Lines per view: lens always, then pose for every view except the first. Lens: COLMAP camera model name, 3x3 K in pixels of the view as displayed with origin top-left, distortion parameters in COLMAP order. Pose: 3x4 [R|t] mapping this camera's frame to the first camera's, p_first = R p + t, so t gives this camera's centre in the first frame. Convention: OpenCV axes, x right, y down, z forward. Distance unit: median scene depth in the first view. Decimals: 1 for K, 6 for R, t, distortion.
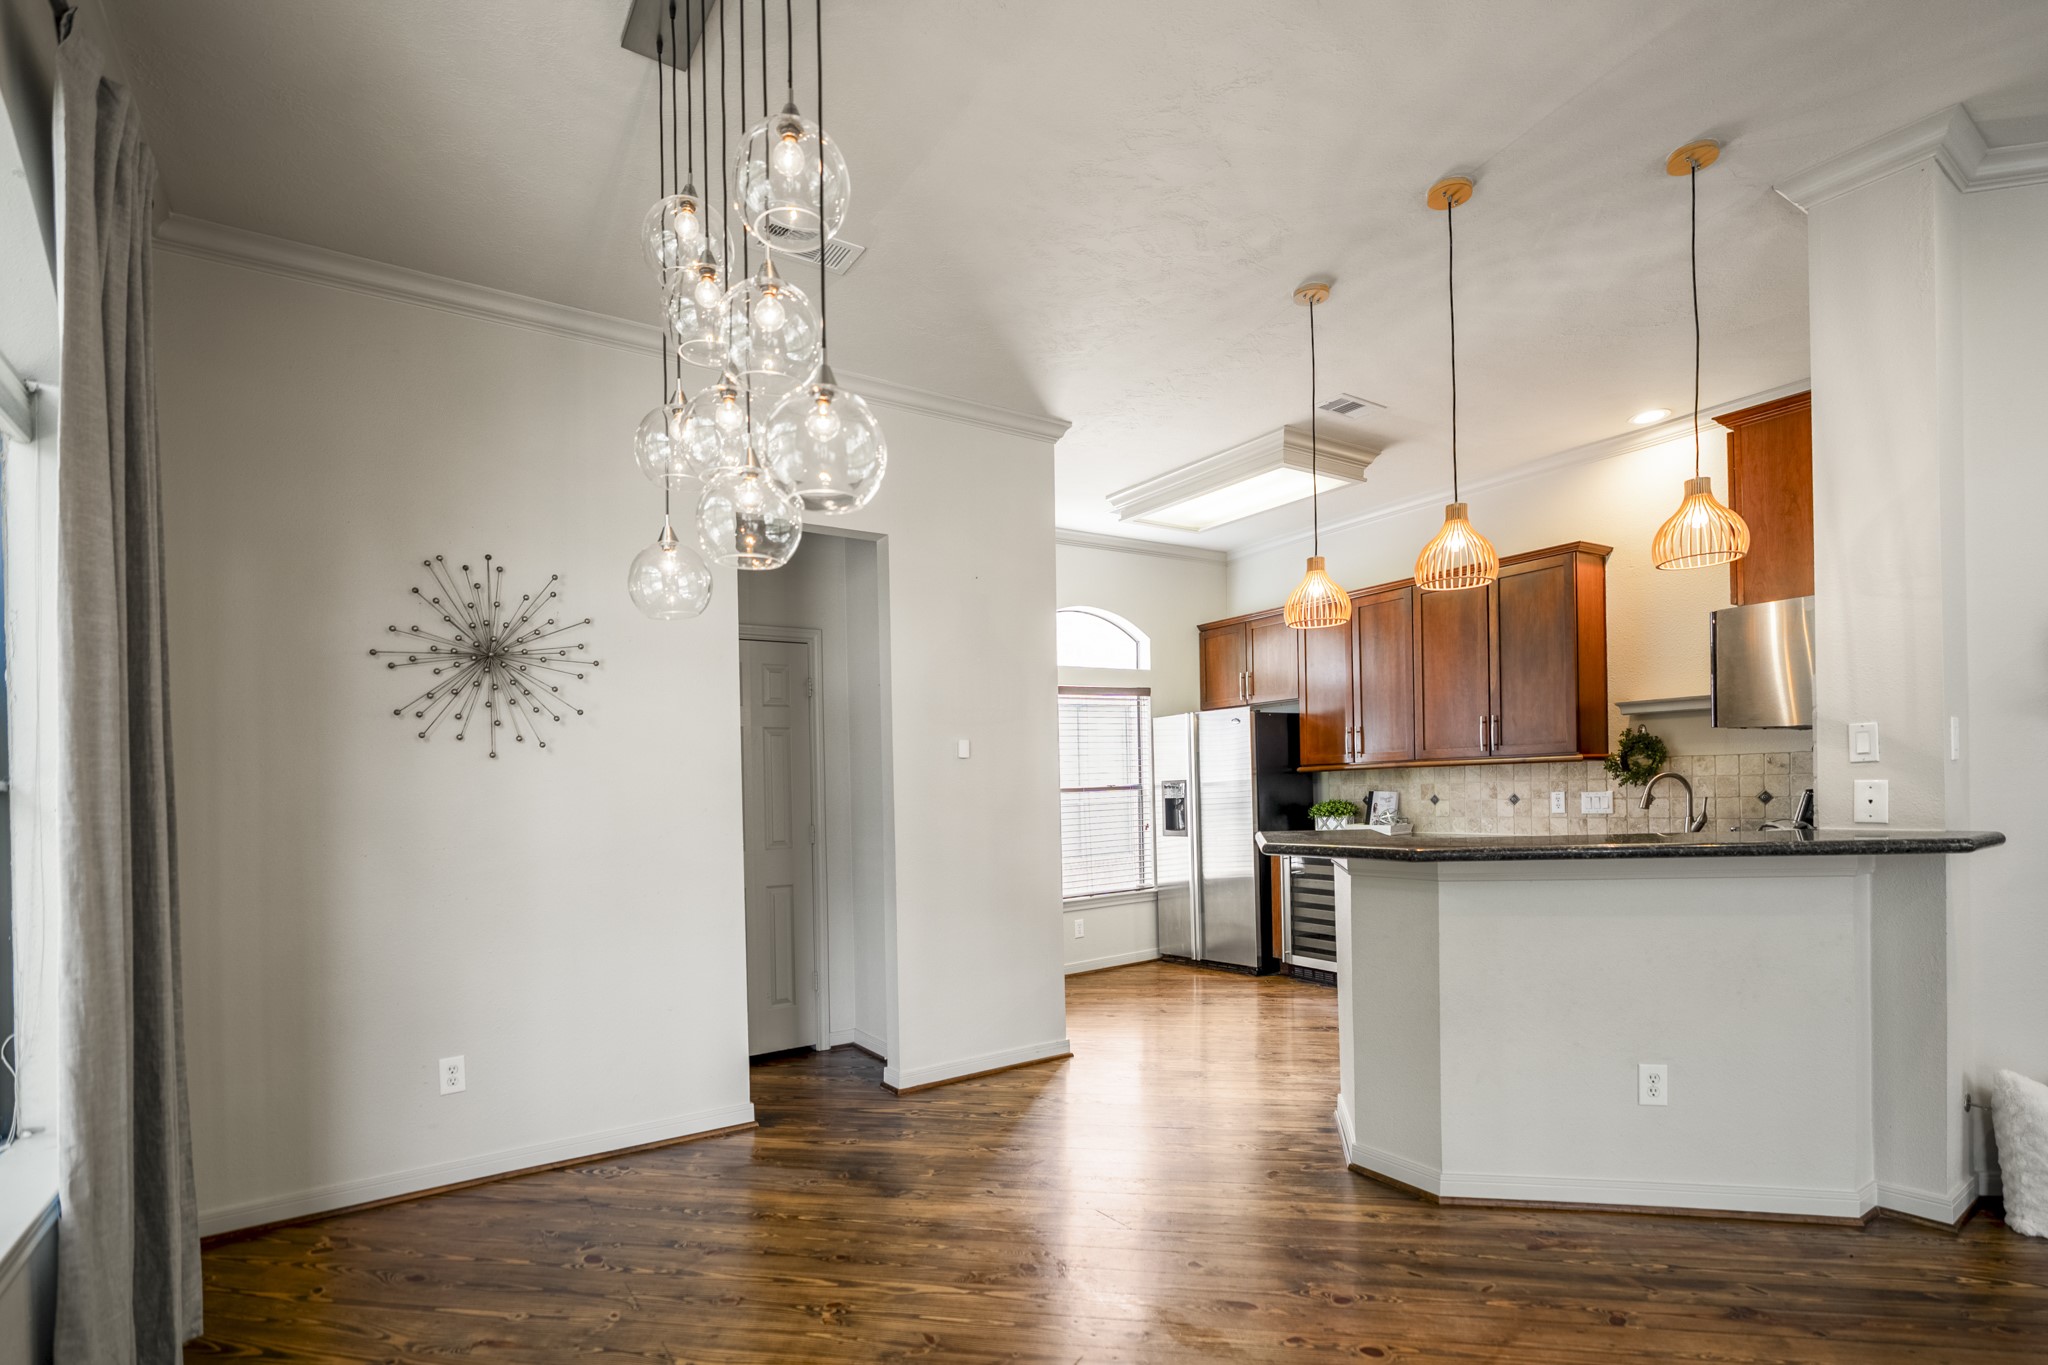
lens RADIAL K [[1006.5, 0, 1077.9], [0, 1006.5, 802.4], [0, 0, 1]] dist [-0.002446, -0.000199]
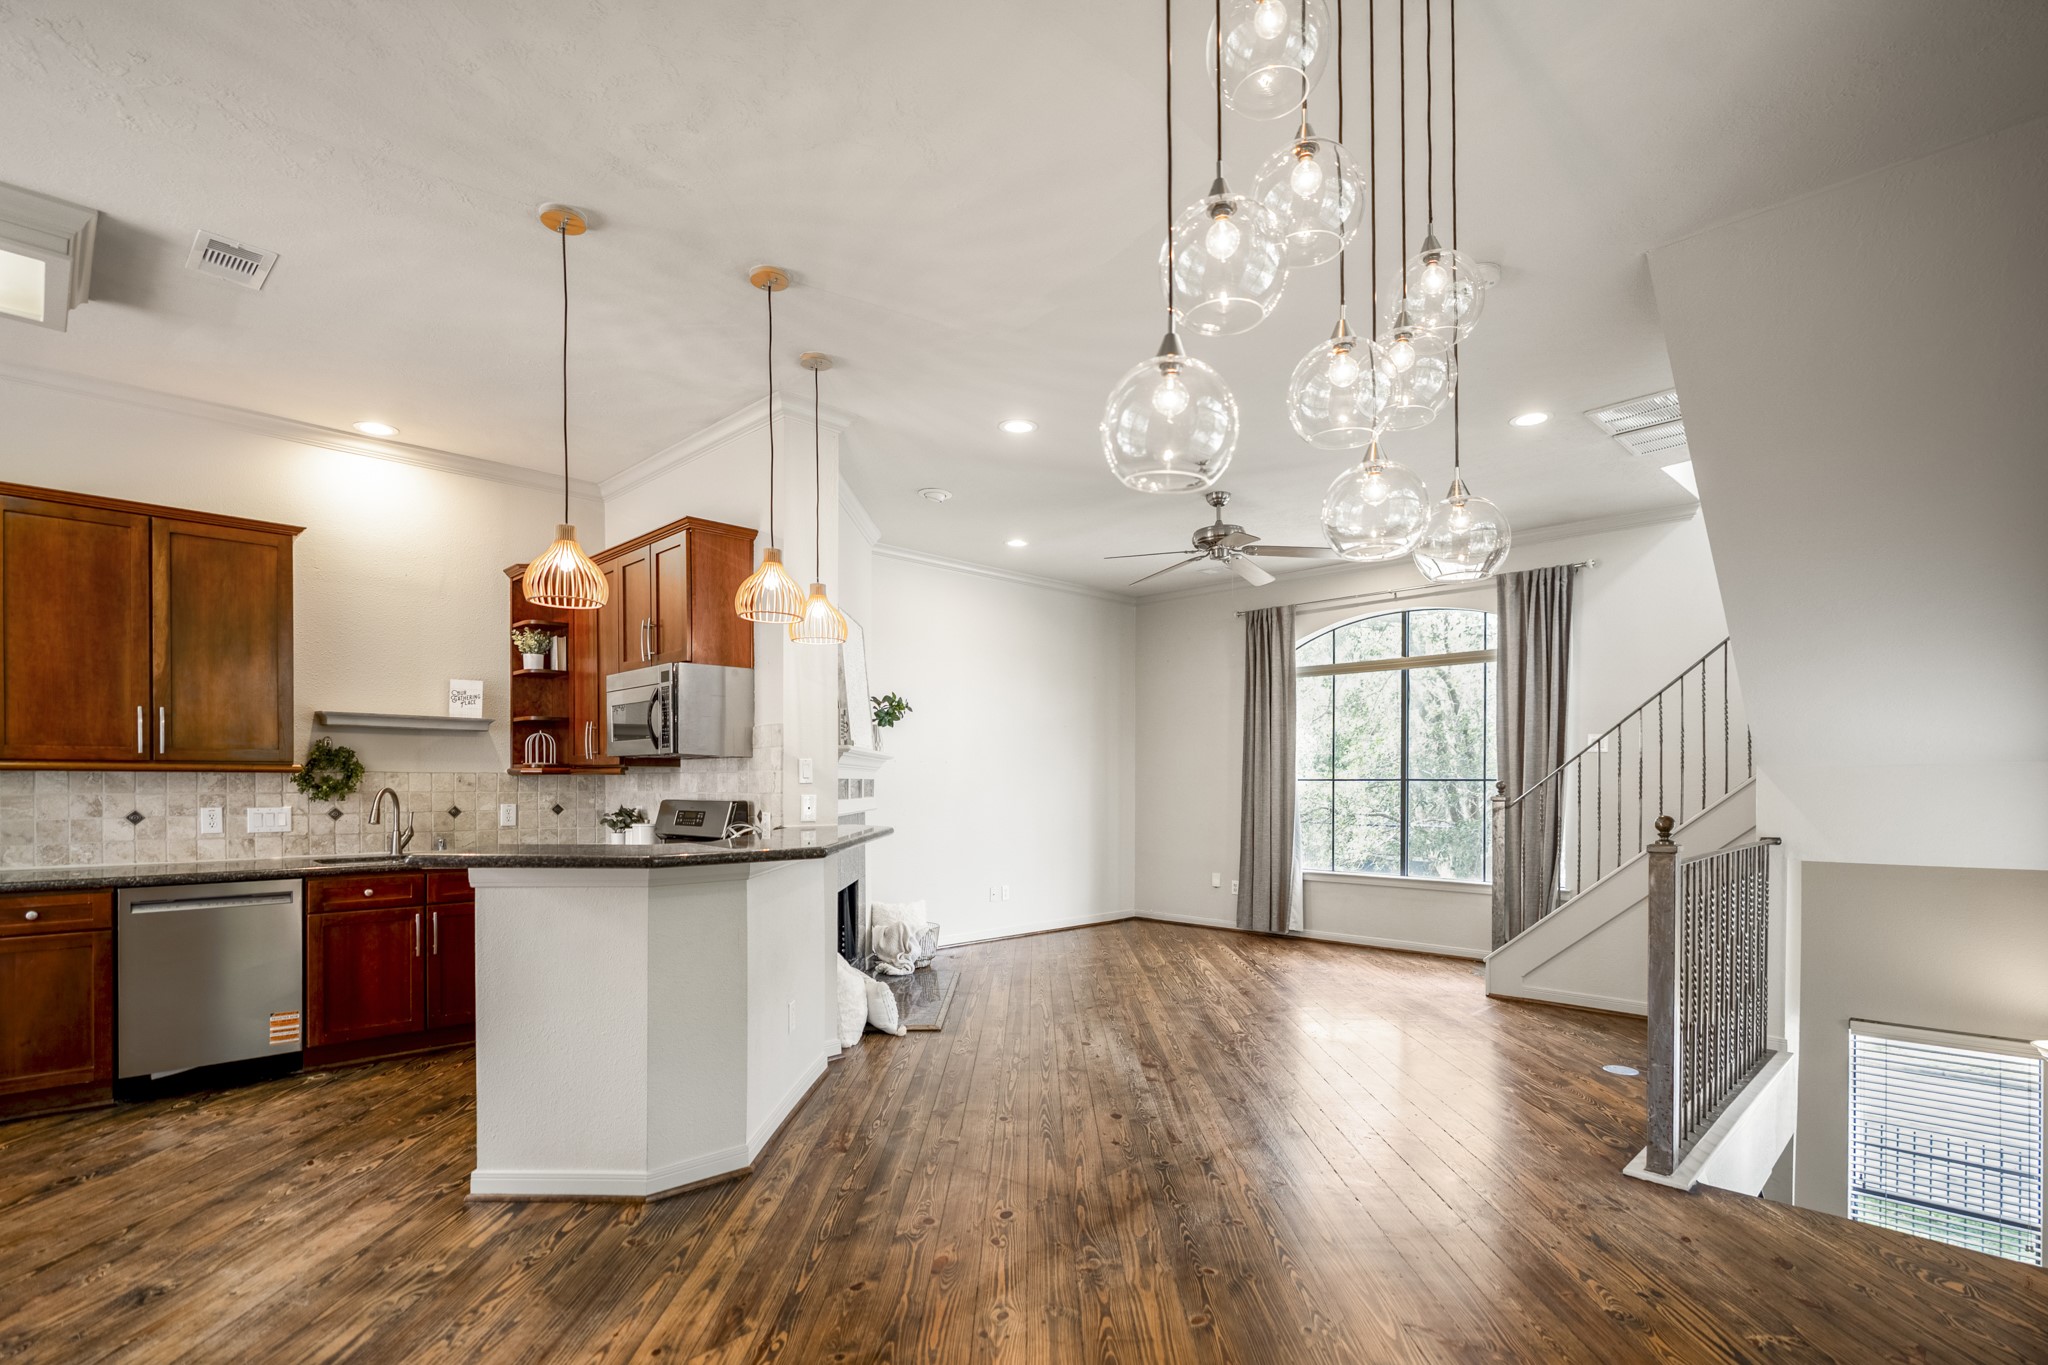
lens RADIAL K [[962.5, 0, 1024.1], [0, 962.5, 788.4], [0, 0, 1]] dist [-0.002010, -0.000176]
pose [[-0.144005, 0.024266, 0.989279, -0.415545], [0.019204, 0.999580, -0.021723, 0.003816], [-0.989391, 0.015870, -0.144411, 0.468421]]
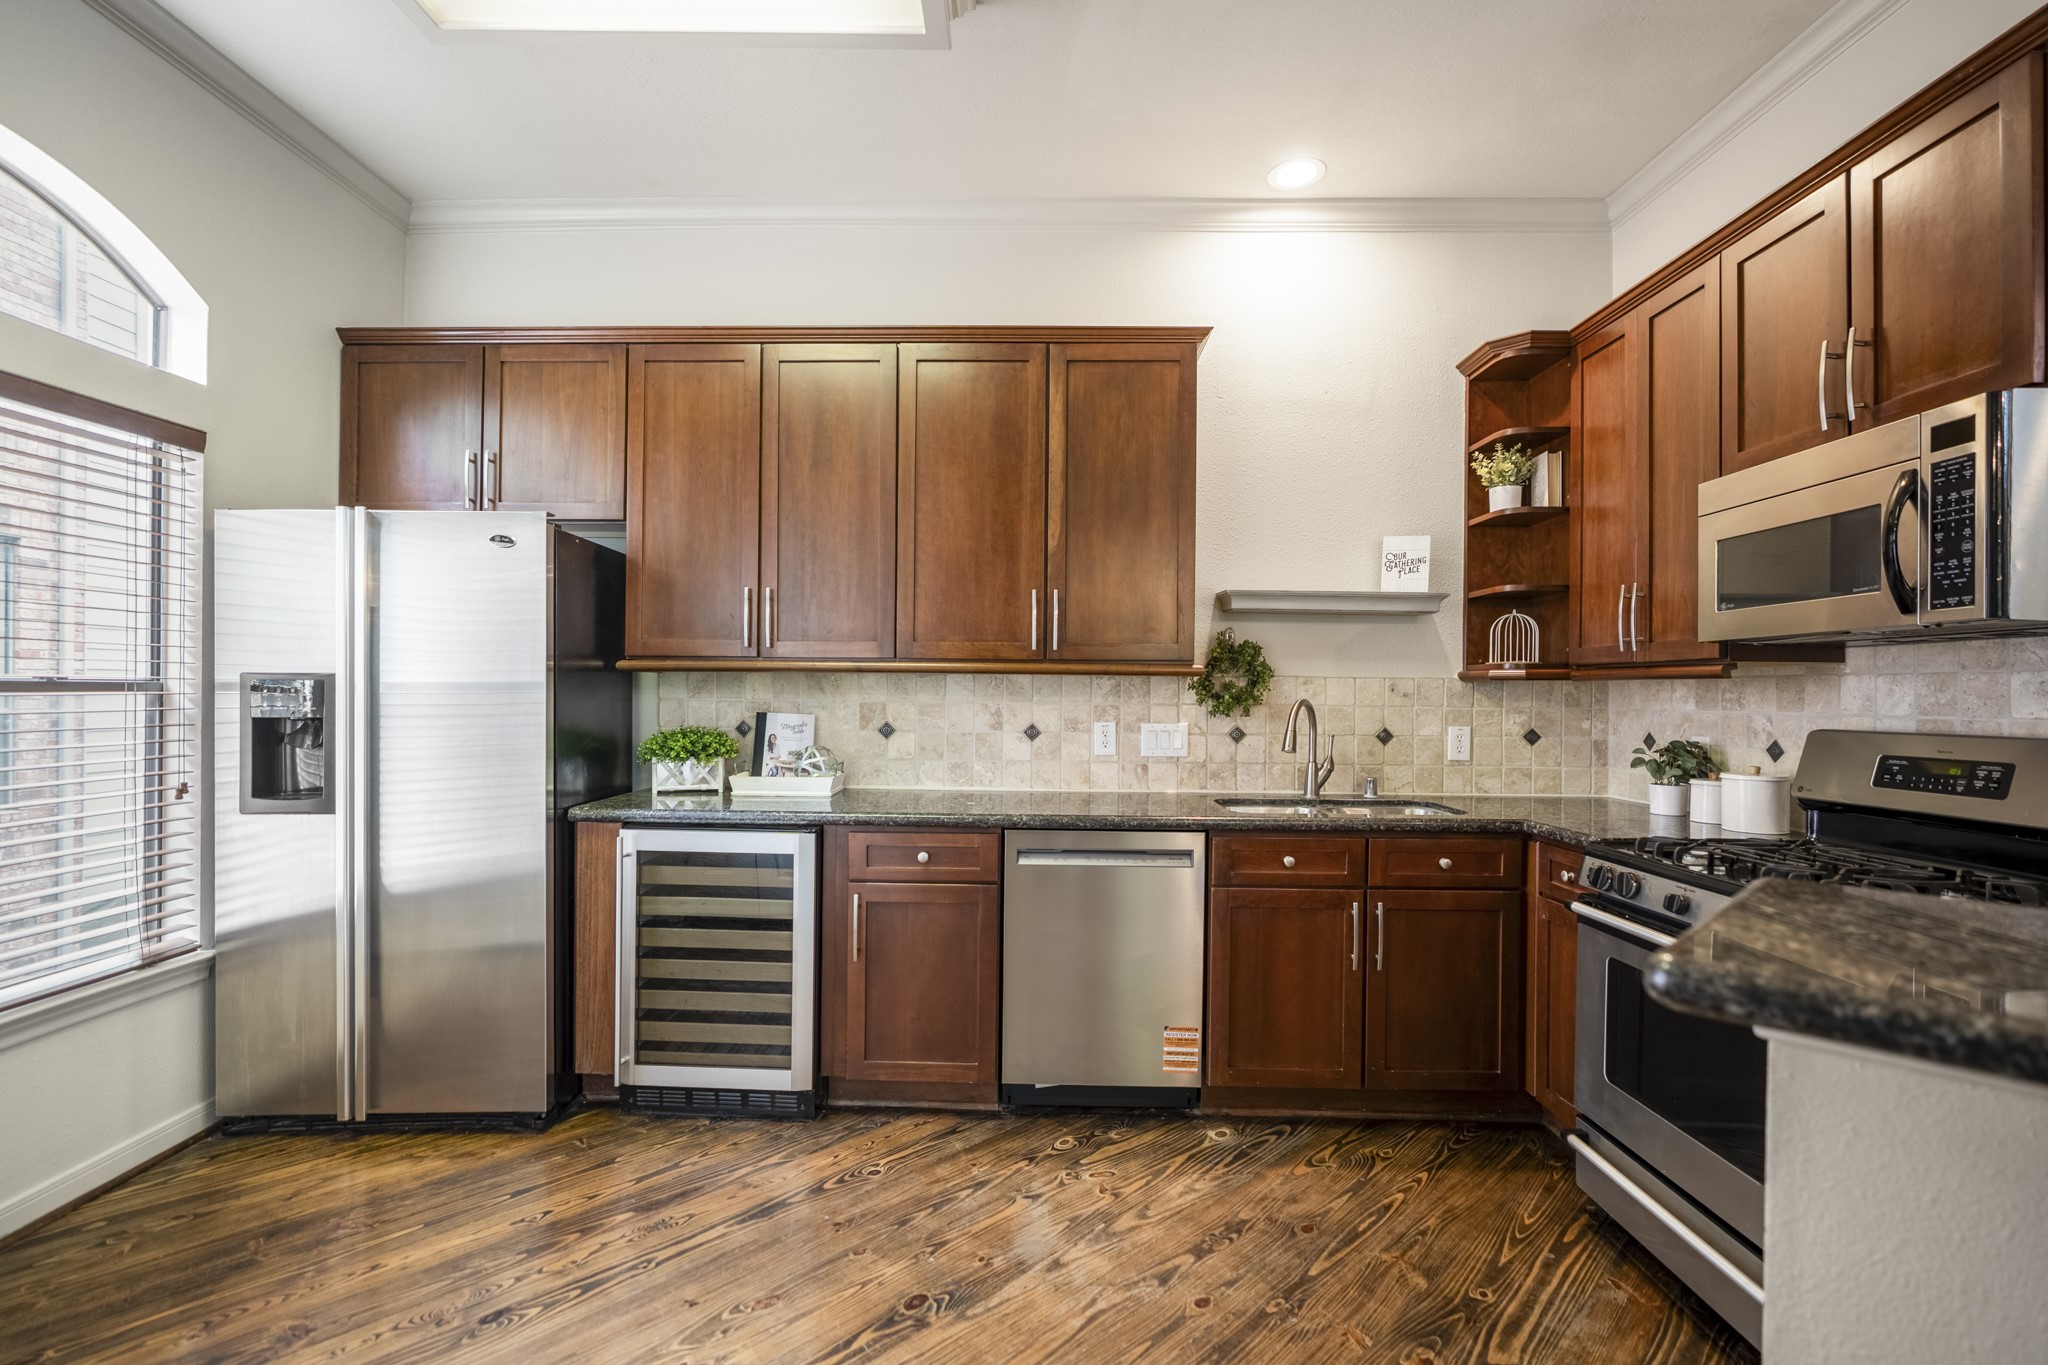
lens RADIAL K [[940.5, 0, 1027.1], [0, 940.5, 694.9], [0, 0, 1]] dist [0.000136, 0.000204]
pose [[0.605259, 0.034988, 0.795259, -0.030949], [-0.016446, 0.999370, -0.031451, -0.008389], [-0.795859, 0.005957, 0.605453, 0.700349]]
